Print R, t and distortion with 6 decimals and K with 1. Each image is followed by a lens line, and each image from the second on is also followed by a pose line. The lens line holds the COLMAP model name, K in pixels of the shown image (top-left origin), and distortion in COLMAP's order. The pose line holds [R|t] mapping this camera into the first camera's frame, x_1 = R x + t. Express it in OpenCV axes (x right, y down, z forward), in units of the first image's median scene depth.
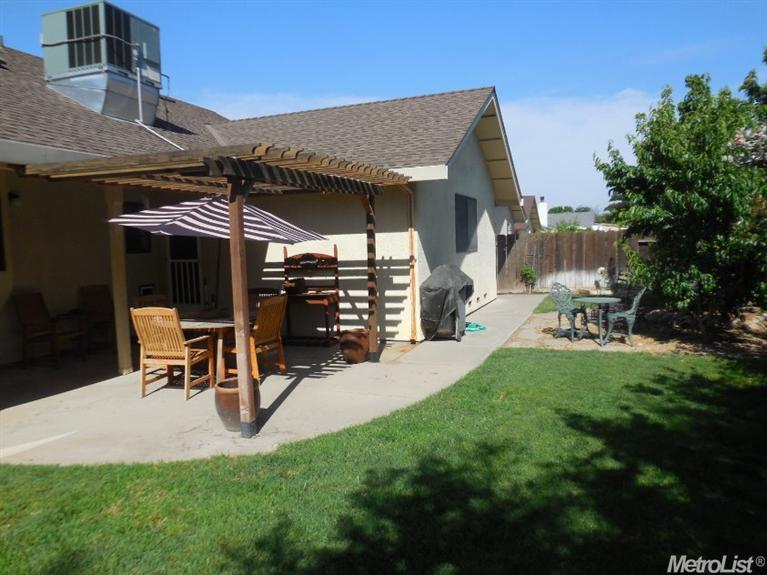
lens RADIAL K [[577.5, 0, 385.4], [0, 577.5, 288.4], [0, 0, 1]] dist [-0.027474, 0.020591]
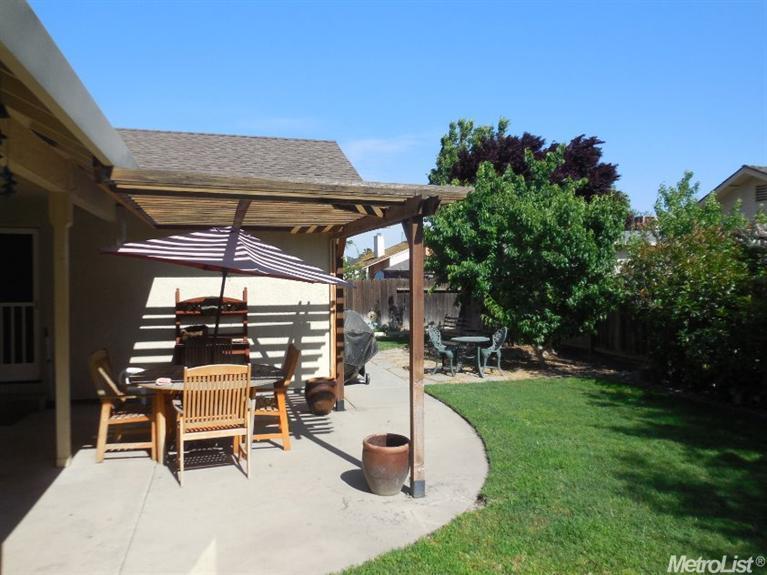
lens RADIAL K [[577.5, 0, 385.9], [0, 577.5, 283.5], [0, 0, 1]] dist [-0.027474, 0.020591]
pose [[0.792186, 0.025285, 0.609756, -0.475672], [0.027541, 0.996642, -0.077110, -0.007047], [-0.609658, 0.077878, 0.788829, 0.156982]]
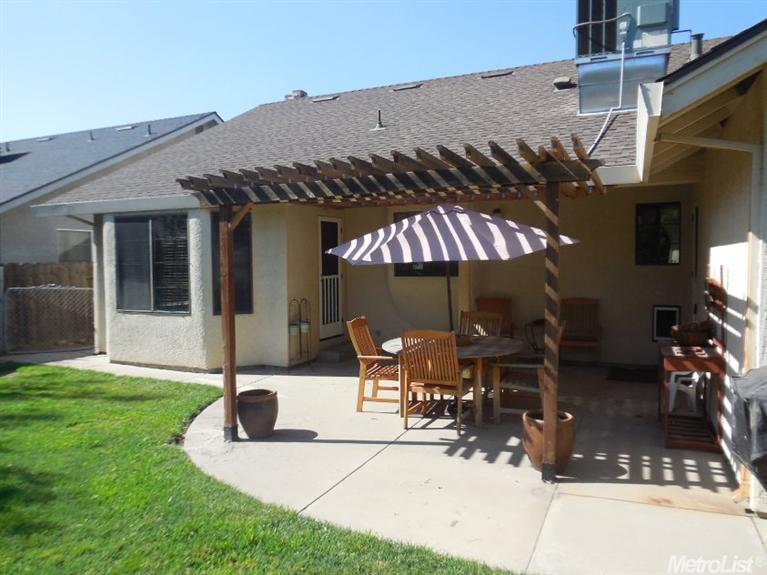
lens RADIAL K [[577.5, 0, 378.9], [0, 577.5, 290.5], [0, 0, 1]] dist [-0.027474, 0.020591]
pose [[-0.042255, 0.082391, -0.995704, 0.462654], [-0.064107, 0.994317, 0.084997, -0.078564], [0.997048, 0.067423, -0.036733, 0.732994]]
